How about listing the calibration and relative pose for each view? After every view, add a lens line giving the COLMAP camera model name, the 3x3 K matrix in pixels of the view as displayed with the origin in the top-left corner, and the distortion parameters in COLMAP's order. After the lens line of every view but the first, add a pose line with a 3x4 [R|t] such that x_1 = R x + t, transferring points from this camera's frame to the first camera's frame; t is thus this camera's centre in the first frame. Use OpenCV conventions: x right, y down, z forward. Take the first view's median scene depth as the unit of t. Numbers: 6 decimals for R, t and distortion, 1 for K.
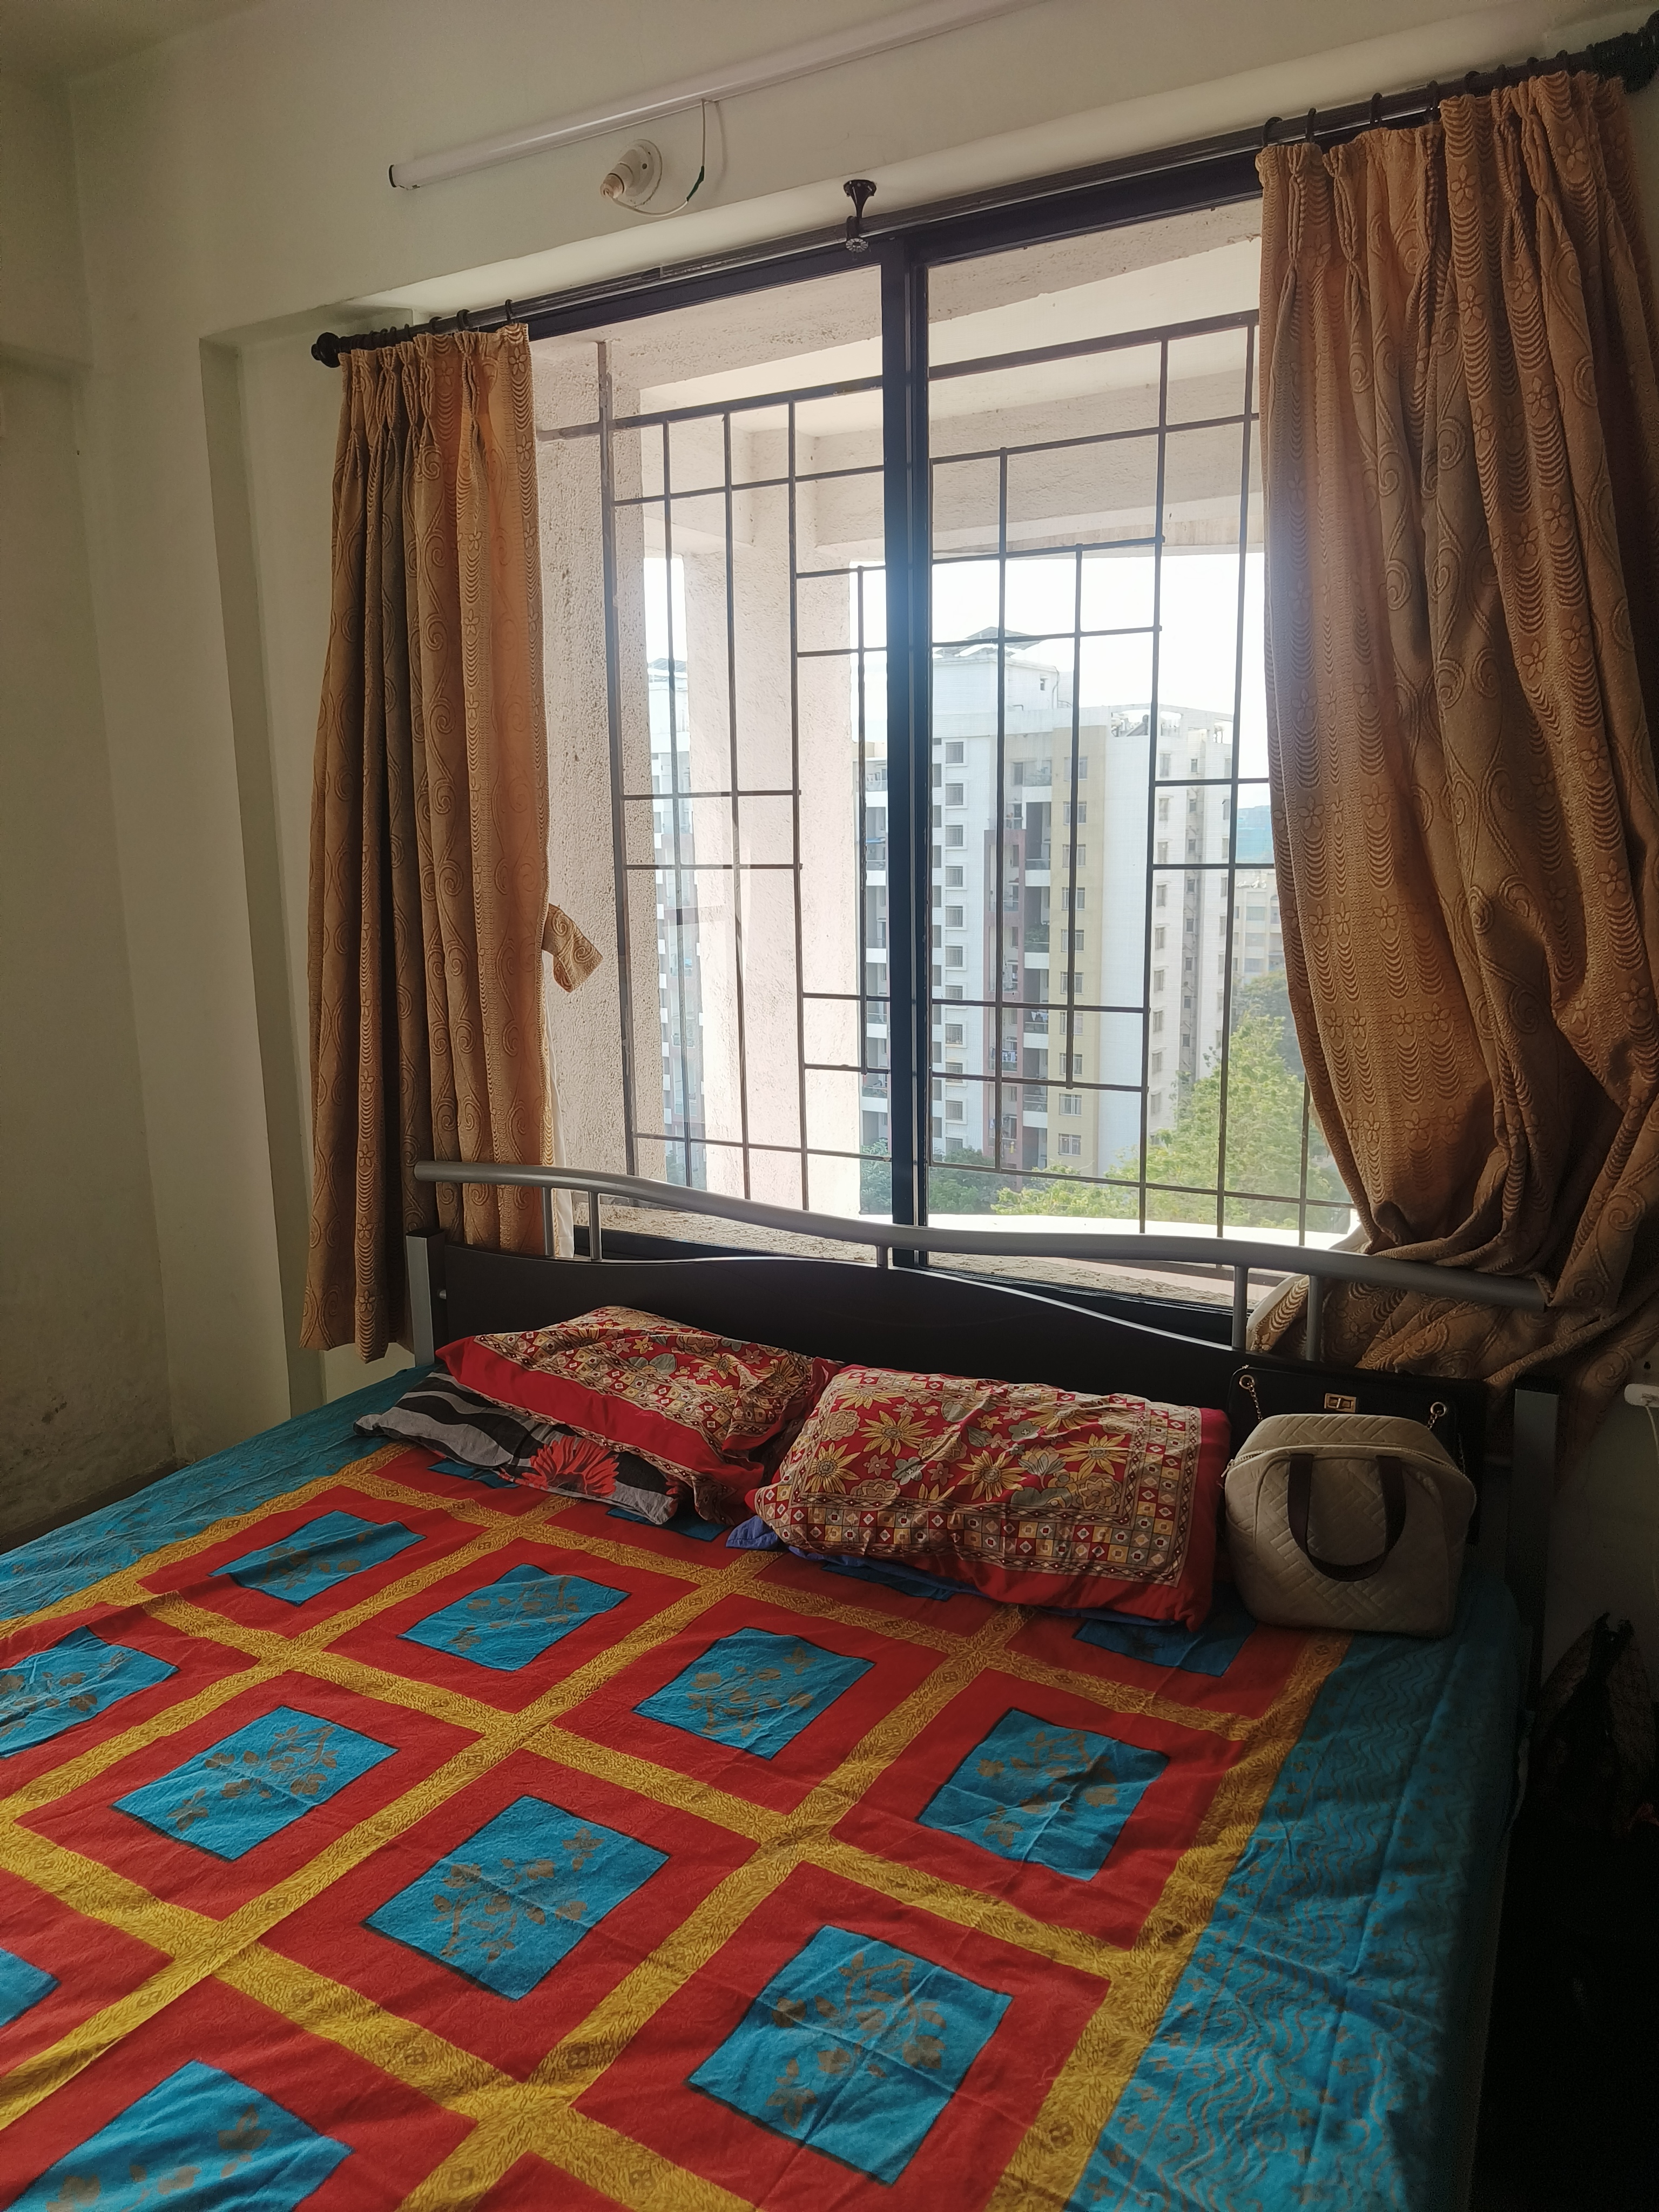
lens RADIAL K [[1532.2, 0, 810.8], [0, 1532.2, 1094.7], [0, 0, 1]] dist [0.005877, 0.004659]
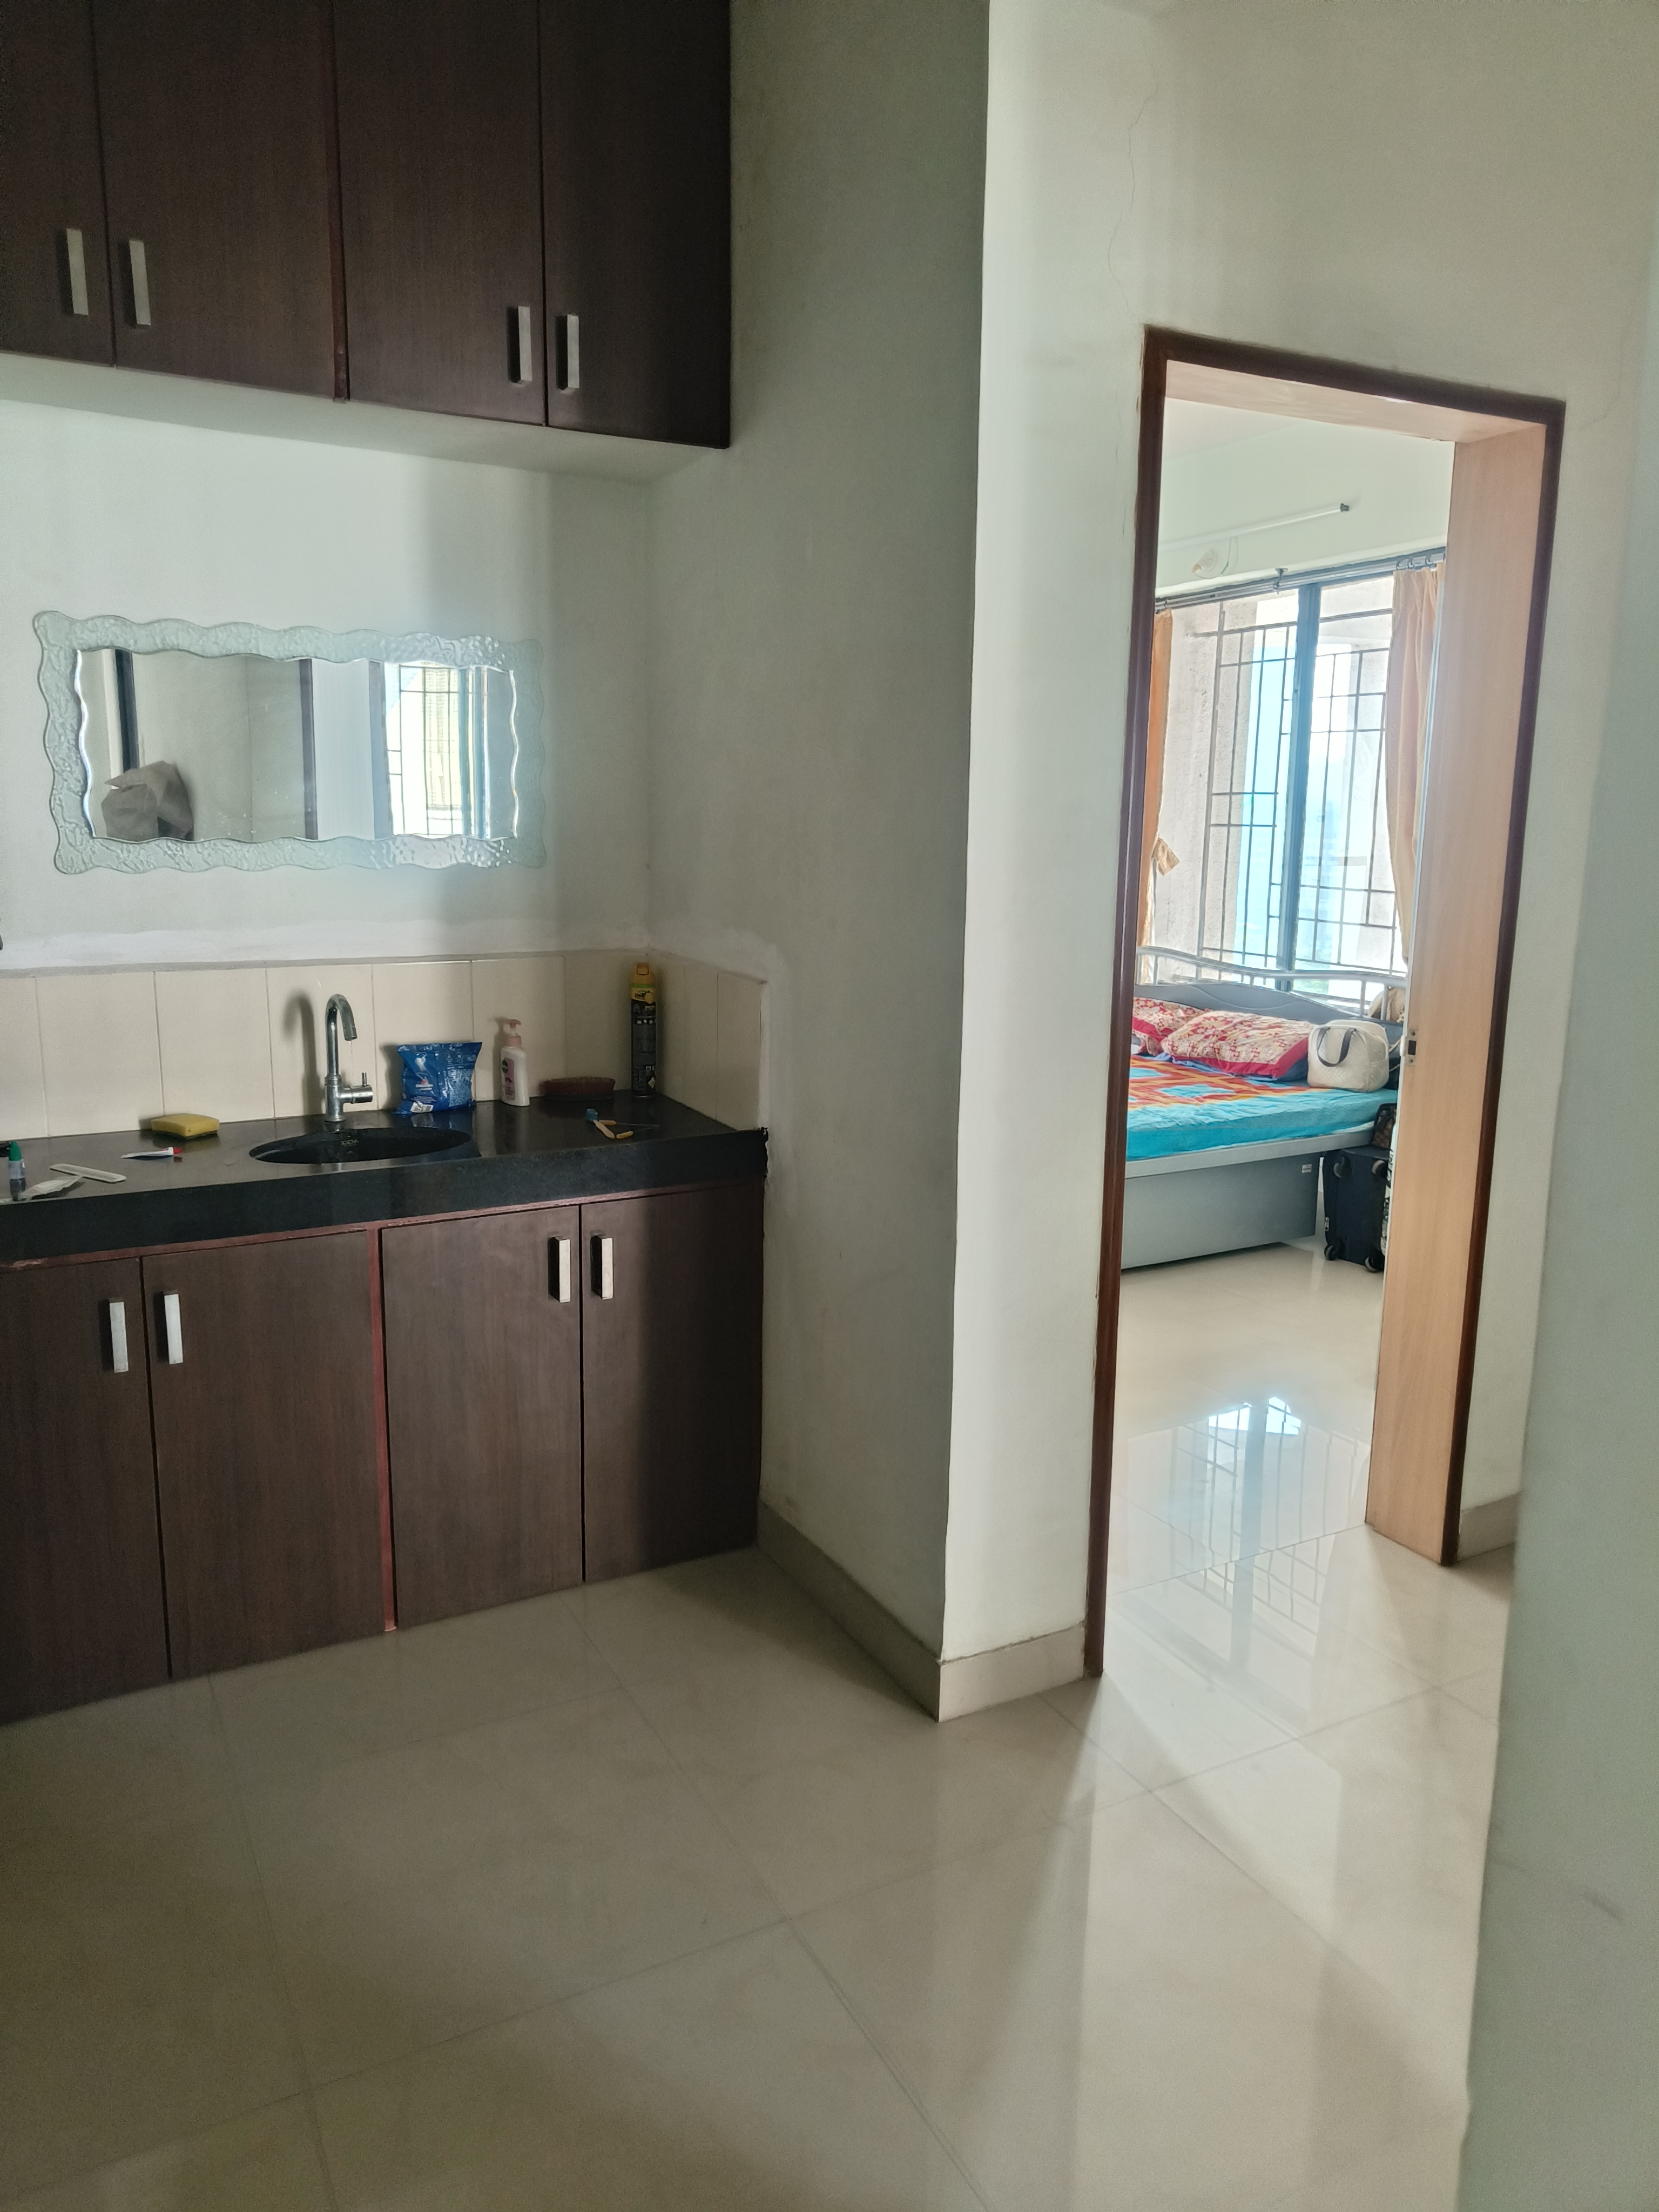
lens RADIAL K [[1532.2, 0, 810.8], [0, 1532.2, 1094.7], [0, 0, 1]] dist [0.005877, 0.004659]
pose [[0.835639, 0.128406, -0.534060, 0.977701], [-0.123128, 0.991338, 0.045693, 0.319550], [0.535301, 0.027575, 0.844211, -1.803054]]
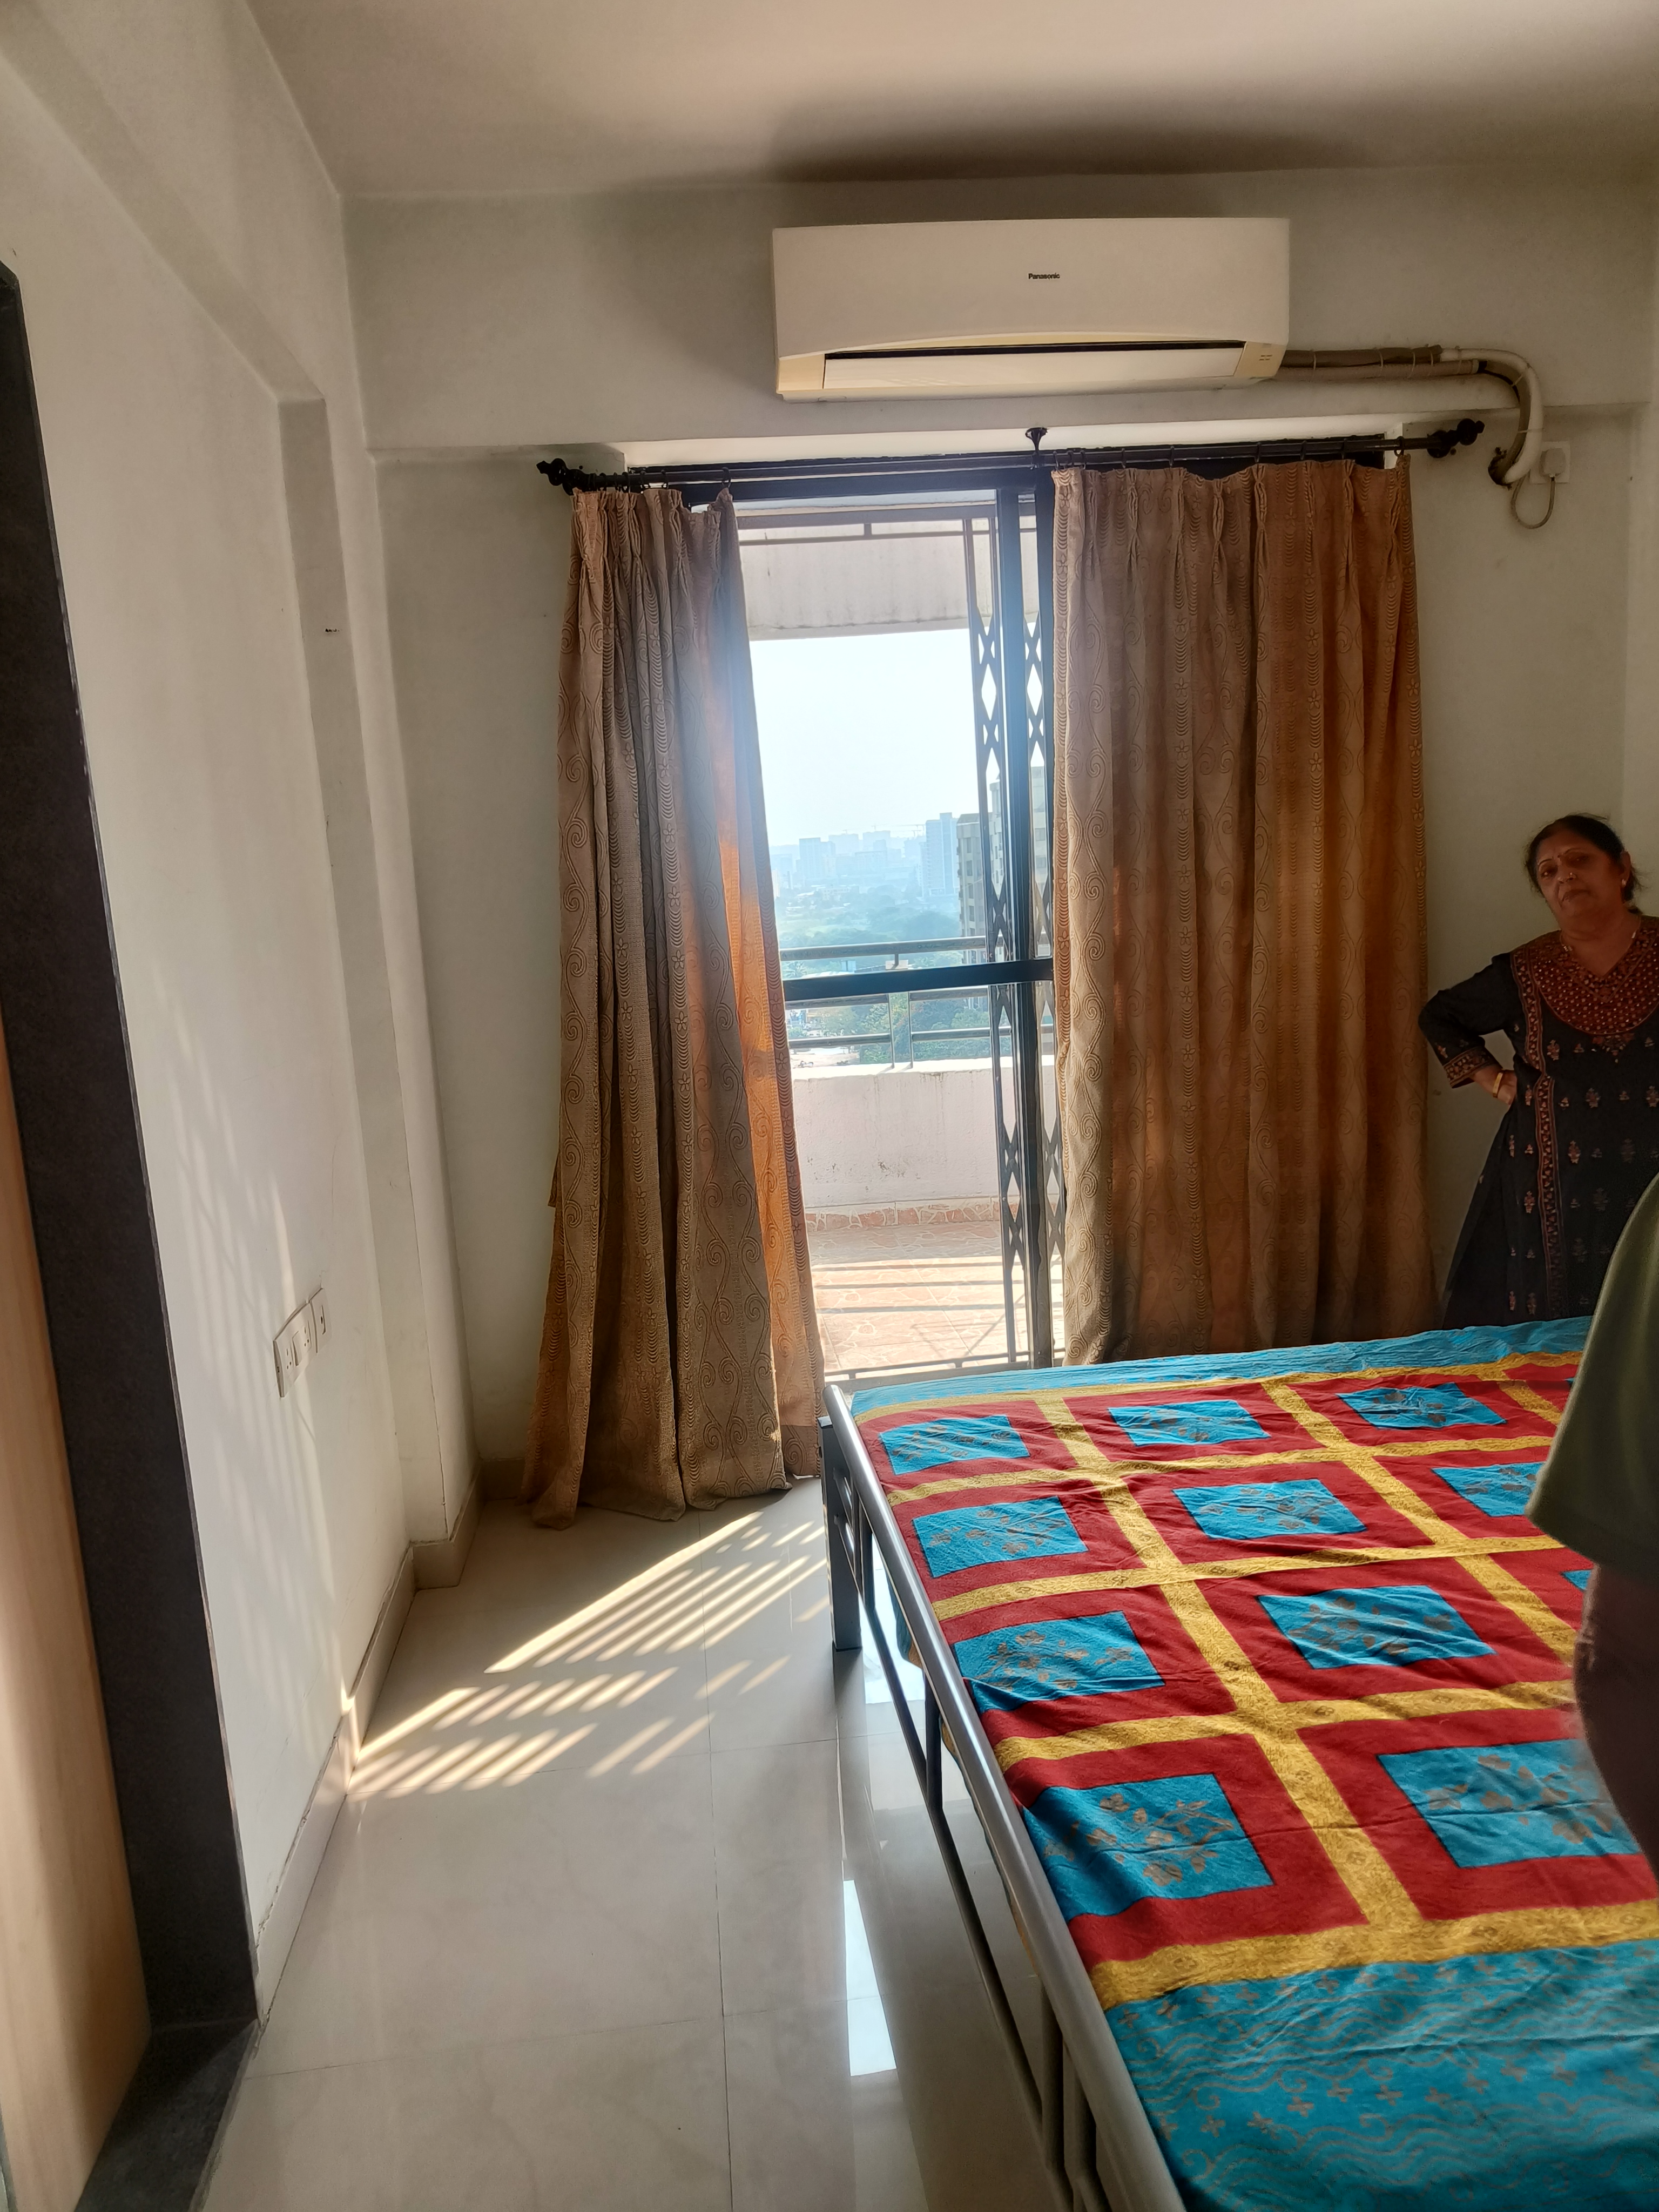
lens RADIAL K [[1548.9, 0, 807.5], [0, 1548.9, 1133.1], [0, 0, 1]] dist [0.010773, -0.002026]
pose [[0.566039, 0.123136, -0.815130, 0.299279], [-0.092249, 0.992032, 0.085800, 0.053164], [0.819201, 0.026629, 0.572889, -0.278328]]
